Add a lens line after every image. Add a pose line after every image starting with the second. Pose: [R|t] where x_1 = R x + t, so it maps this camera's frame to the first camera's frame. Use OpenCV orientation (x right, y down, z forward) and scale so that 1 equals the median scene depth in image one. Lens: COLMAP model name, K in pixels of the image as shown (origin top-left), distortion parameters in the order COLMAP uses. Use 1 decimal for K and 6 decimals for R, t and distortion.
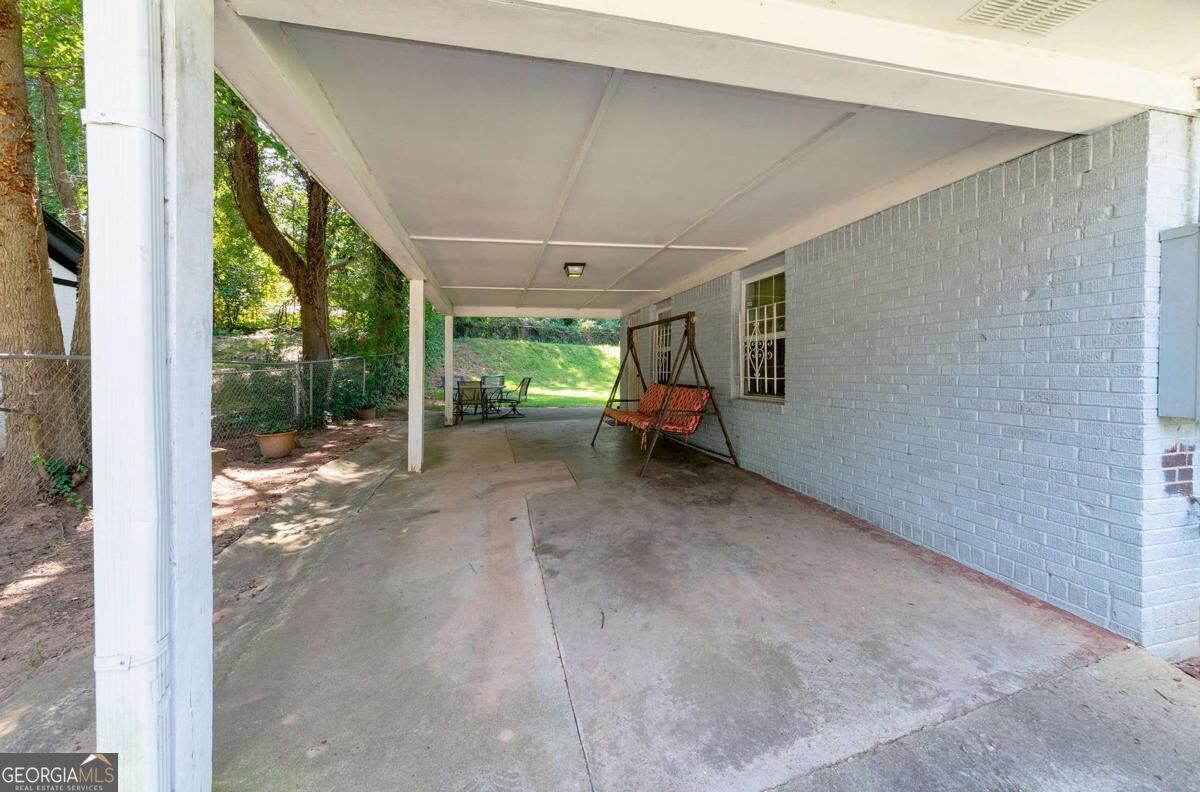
lens RADIAL K [[432.4, 0, 598.3], [0, 432.4, 374.1], [0, 0, 1]] dist [-0.000051, -0.000011]
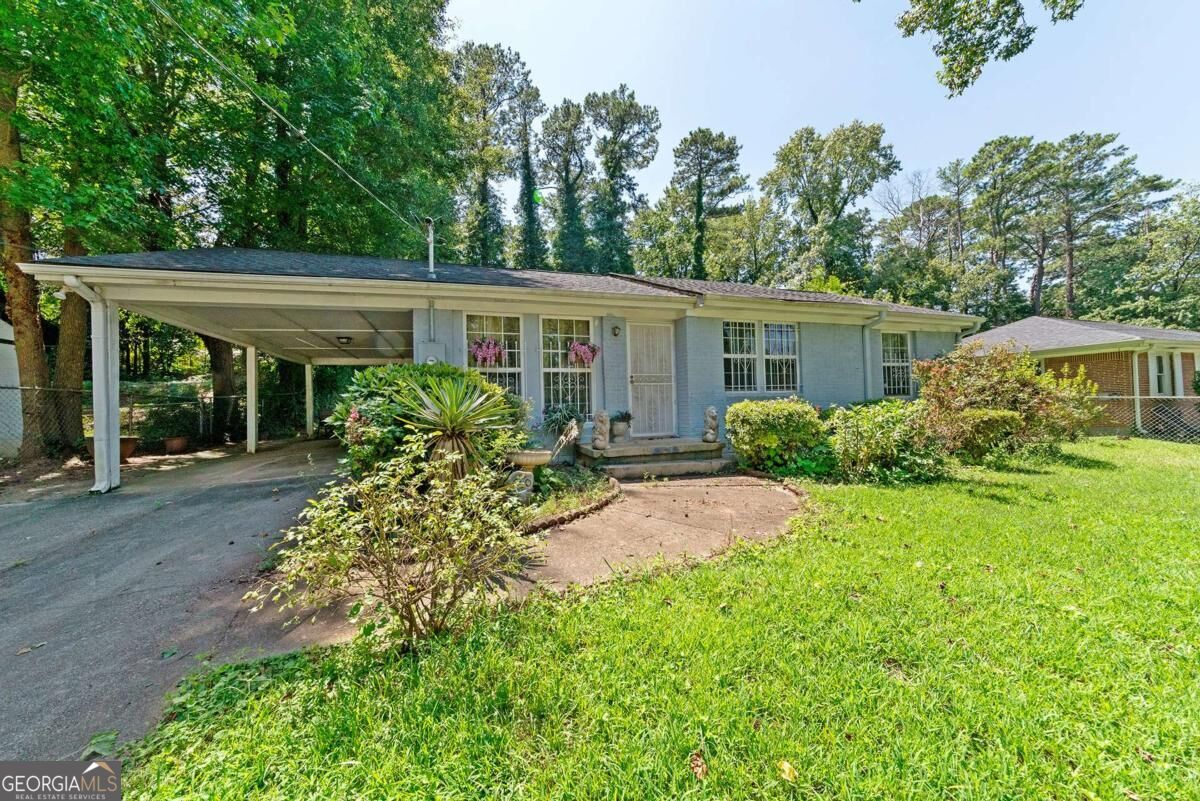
lens RADIAL K [[433.8, 0, 600.0], [0, 433.8, 400.5], [0, 0, 1]] dist [-0.000062, 0.000003]
pose [[0.997094, -0.025742, 0.071701, 0.235469], [0.027479, 0.999350, -0.023354, 0.022216], [-0.071053, 0.025257, 0.997153, -0.241508]]
